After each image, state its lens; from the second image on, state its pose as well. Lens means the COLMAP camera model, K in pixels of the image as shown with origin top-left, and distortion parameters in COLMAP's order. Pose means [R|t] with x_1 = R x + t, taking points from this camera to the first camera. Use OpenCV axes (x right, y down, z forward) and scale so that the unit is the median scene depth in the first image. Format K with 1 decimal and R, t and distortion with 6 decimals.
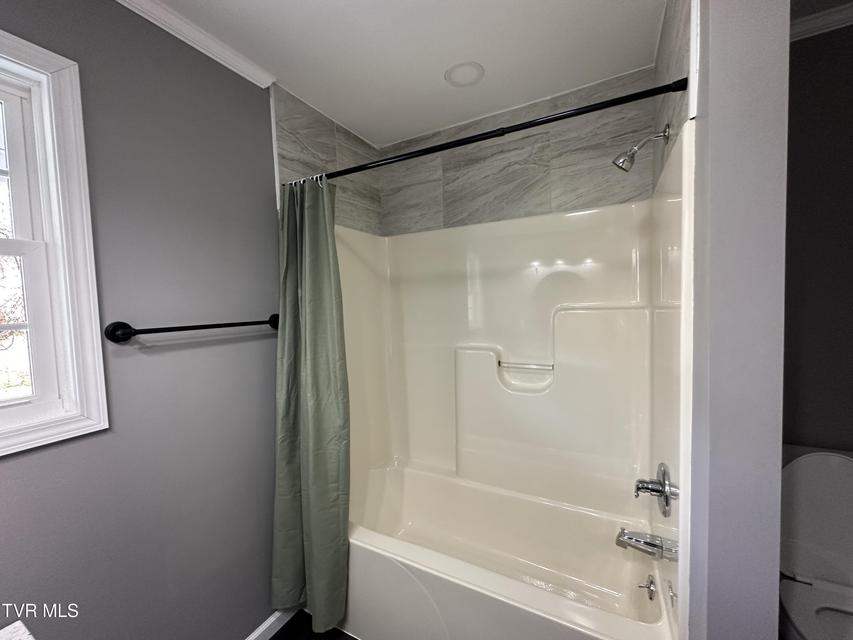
lens RADIAL K [[342.9, 0, 426.5], [0, 342.9, 320.0], [0, 0, 1]] dist [0.000605, 0.000119]
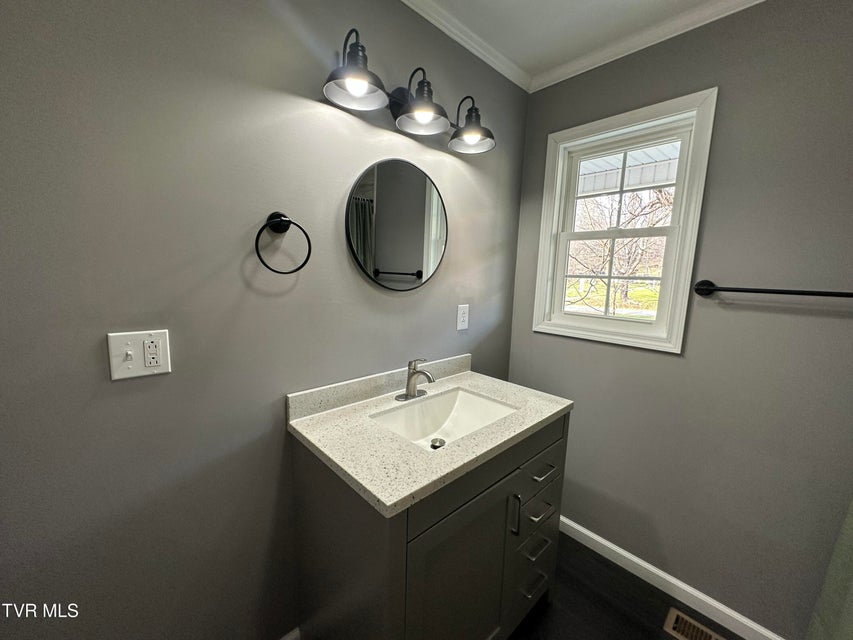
lens RADIAL K [[342.9, 0, 426.5], [0, 342.9, 320.0], [0, 0, 1]] dist [0.000605, 0.000119]
pose [[-0.314570, 0.156760, -0.936201, 0.450335], [-0.070934, 0.979630, 0.187867, -0.010068], [0.946580, 0.125506, -0.297043, 0.257466]]
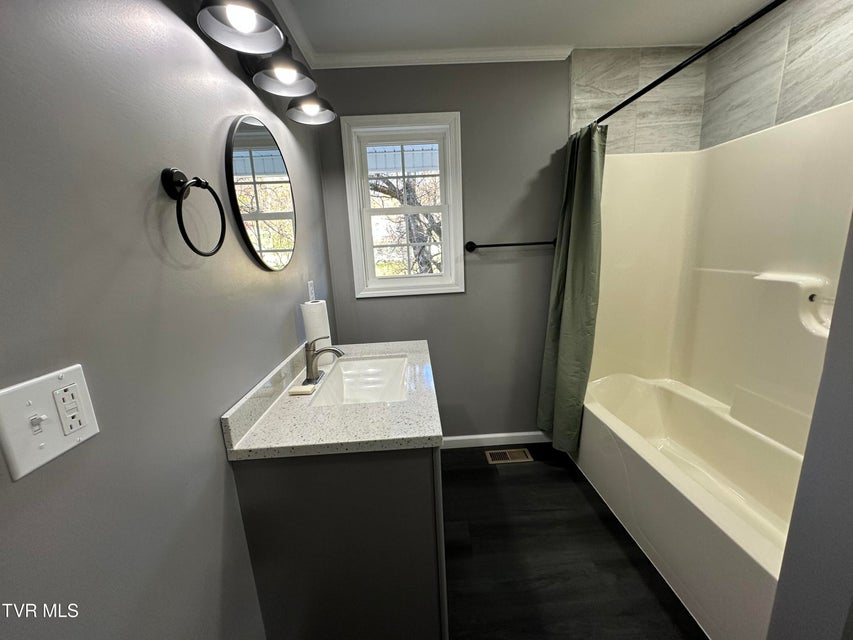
lens RADIAL K [[342.9, 0, 426.5], [0, 342.9, 320.0], [0, 0, 1]] dist [0.000605, 0.000119]
pose [[0.509560, 0.185517, -0.840198, 0.493283], [-0.013751, 0.978111, 0.207629, 0.028017], [0.860325, -0.094246, 0.500957, -0.183162]]
